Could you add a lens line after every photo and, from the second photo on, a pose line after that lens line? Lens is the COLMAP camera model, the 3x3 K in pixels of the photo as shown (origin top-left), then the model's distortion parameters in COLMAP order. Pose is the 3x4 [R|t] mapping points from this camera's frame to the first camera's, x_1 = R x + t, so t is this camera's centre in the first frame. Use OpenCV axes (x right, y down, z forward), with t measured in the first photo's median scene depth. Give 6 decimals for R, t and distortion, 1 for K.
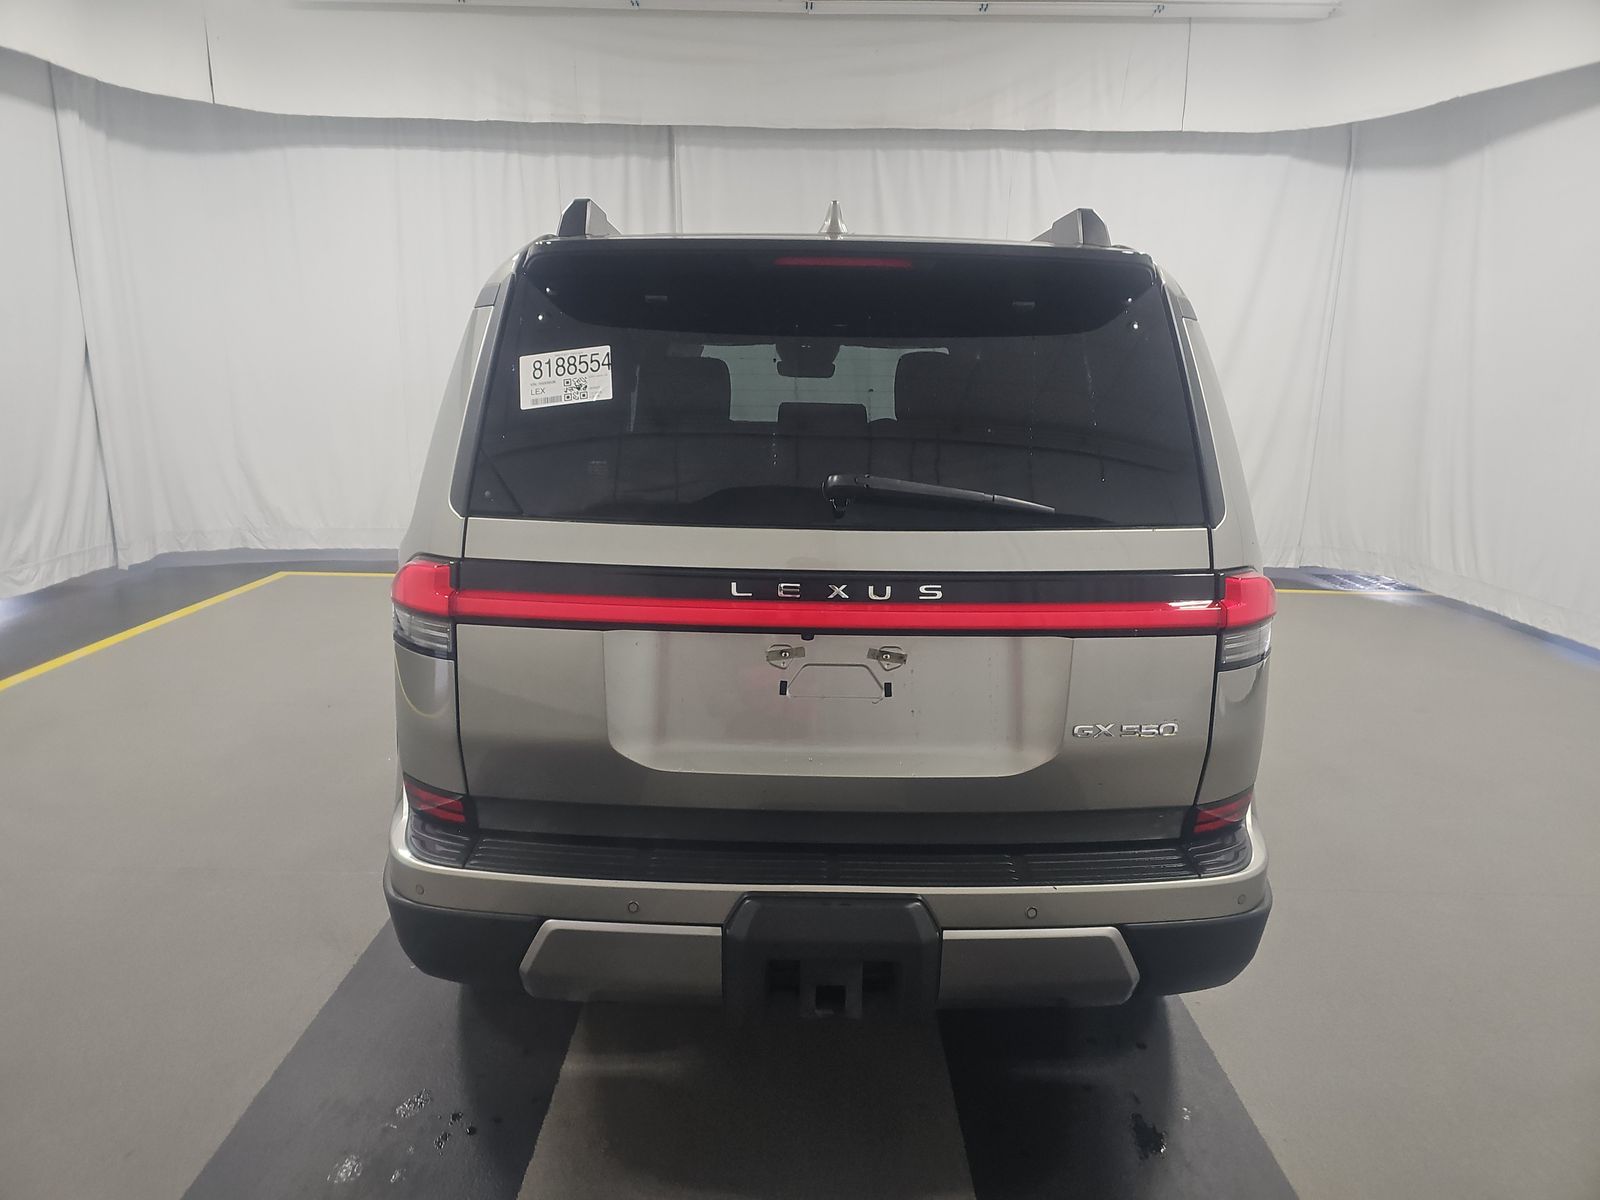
lens RADIAL K [[1070.8, 0, 800.0], [0, 1070.8, 600.0], [0, 0, 1]] dist [0.082335, -0.060829]
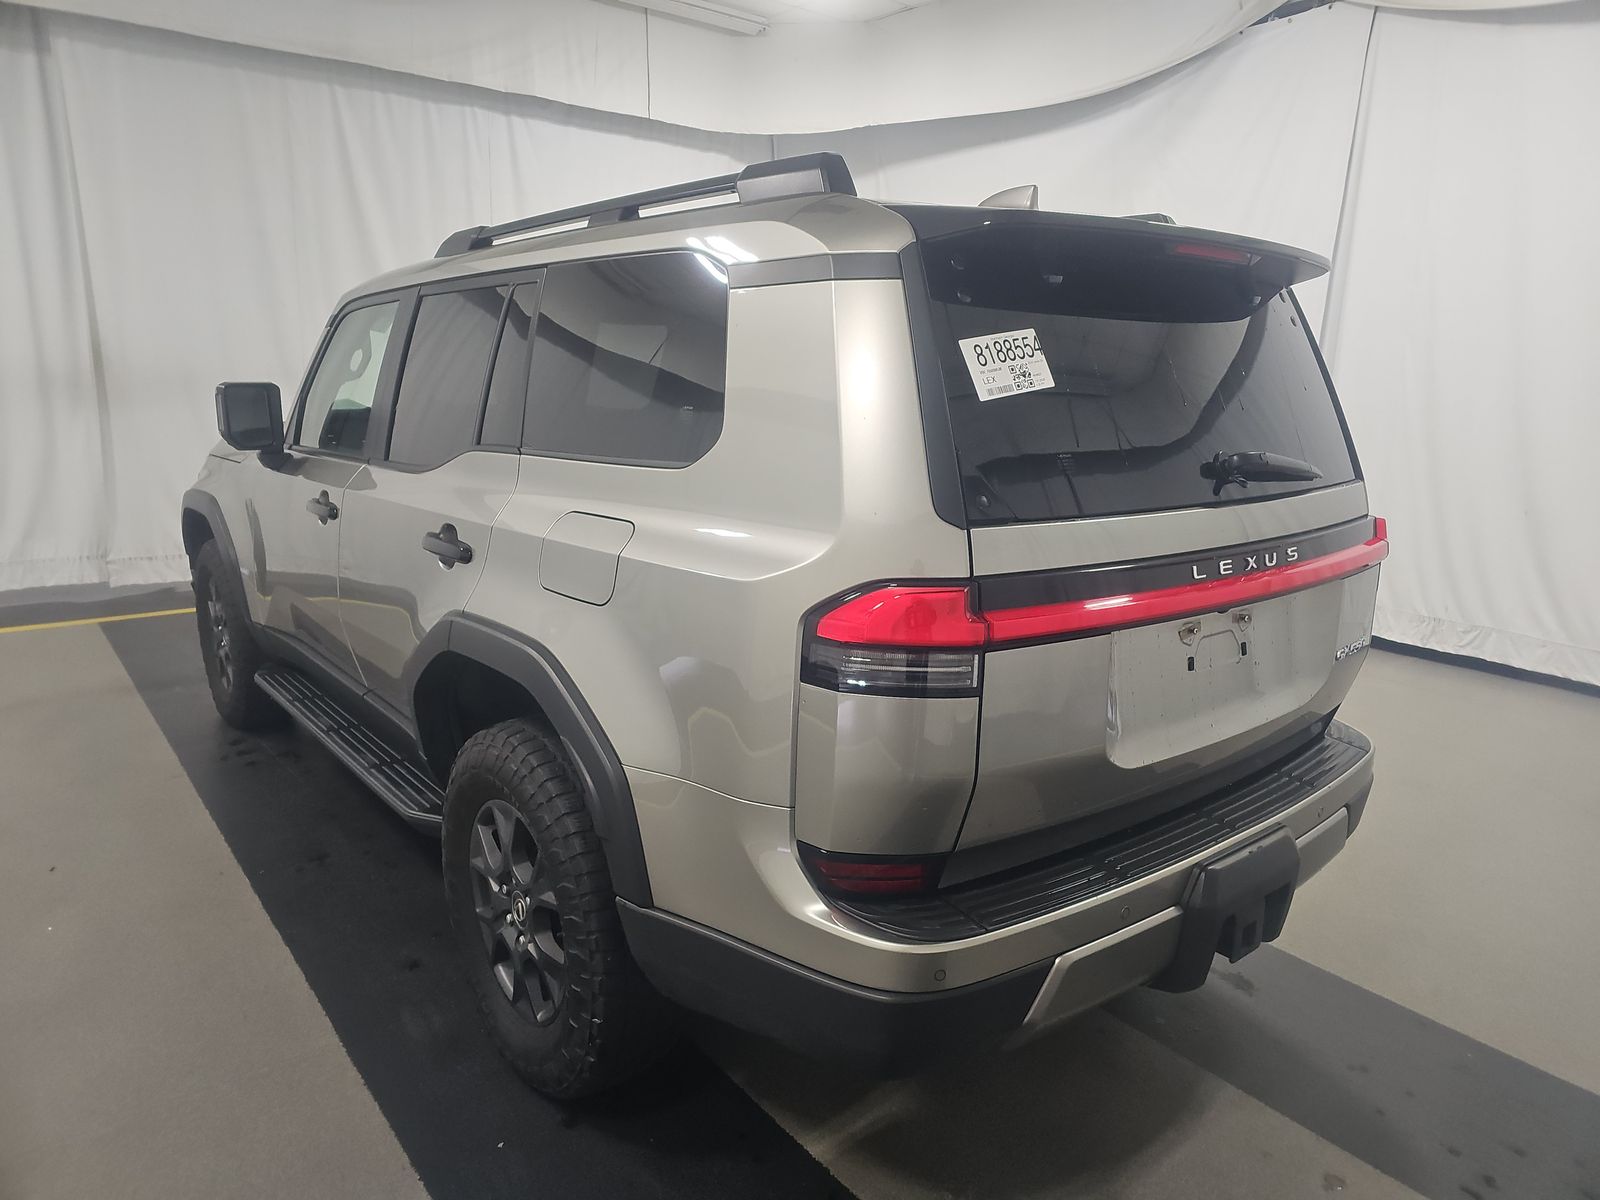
lens RADIAL K [[1070.8, 0, 800.0], [0, 1070.8, 600.0], [0, 0, 1]] dist [0.082335, -0.060829]
pose [[0.780625, -0.136439, 0.609926, -0.920344], [0.122496, 0.990354, 0.064760, -0.090595], [-0.612878, 0.024161, 0.789808, 0.400051]]
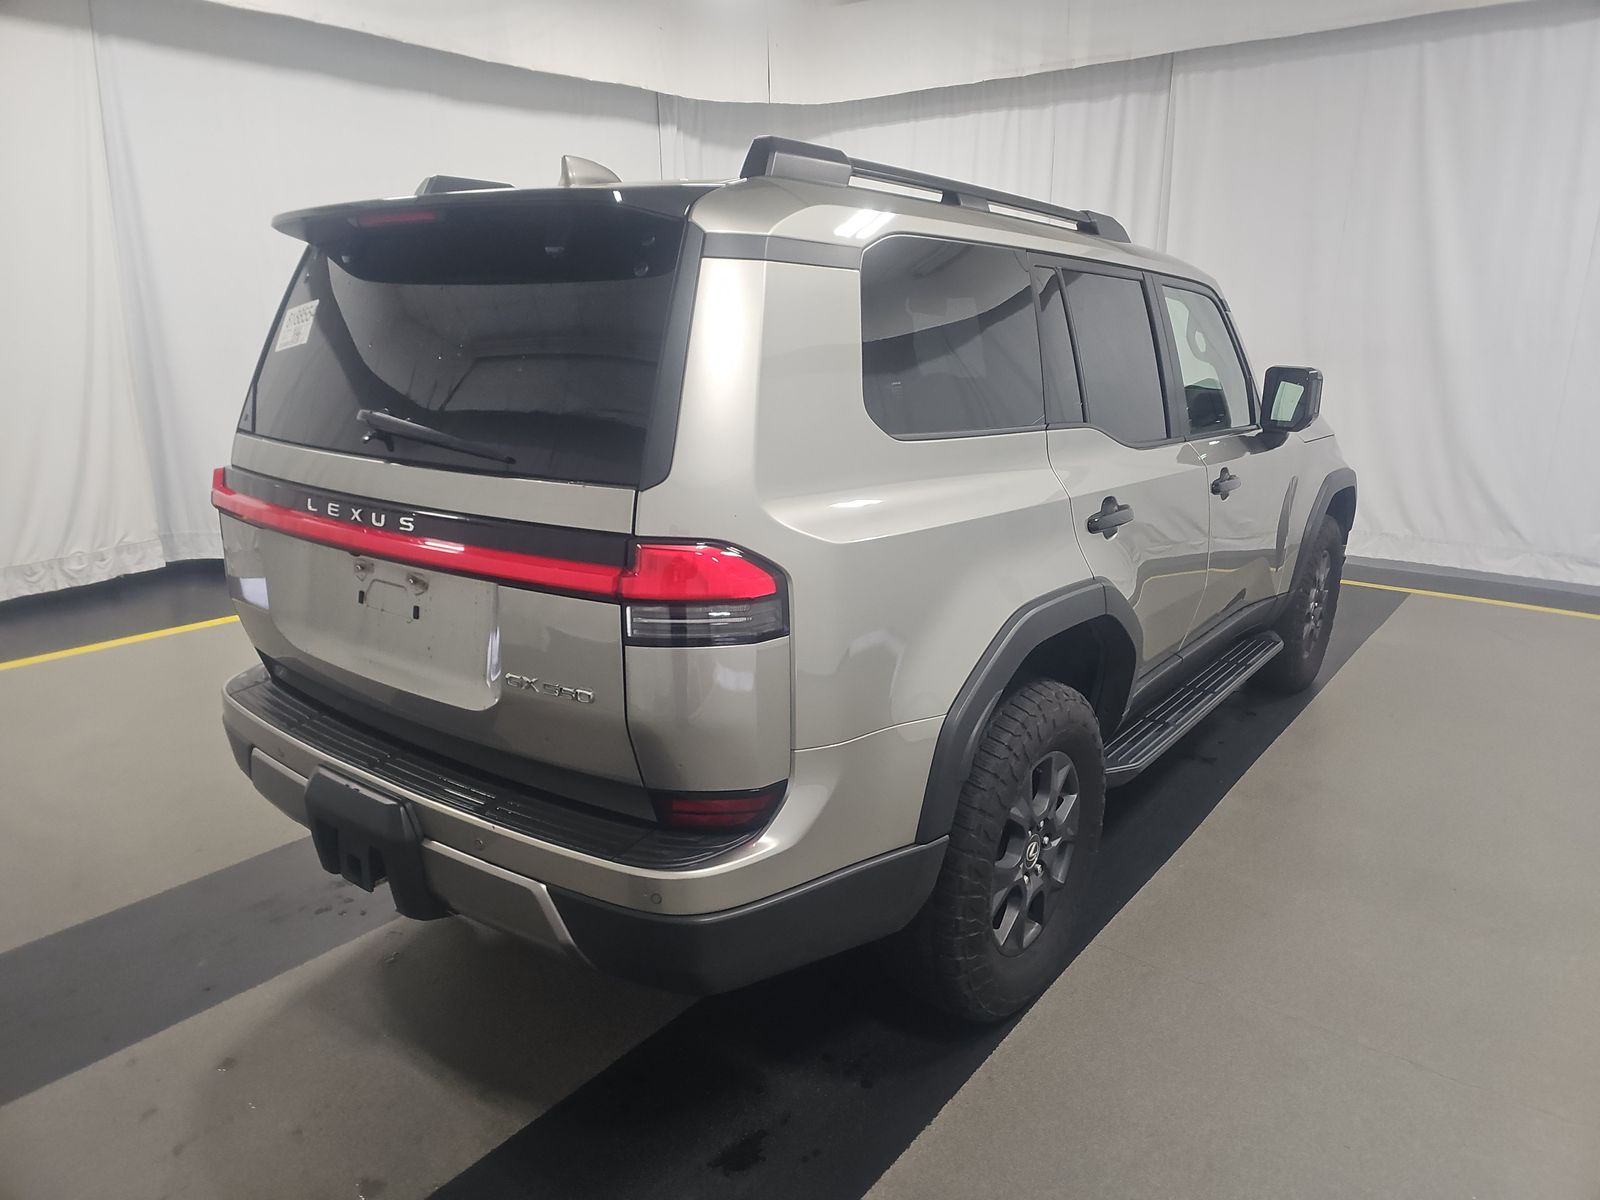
lens RADIAL K [[1040.3, 0, 852.4], [0, 1040.3, 592.1], [0, 0, 1]] dist [0.097207, -0.084102]
pose [[0.803782, 0.138135, -0.578666, 1.030331], [-0.114752, 0.990403, 0.077029, -0.067872], [0.583753, 0.004489, 0.811919, 0.386775]]
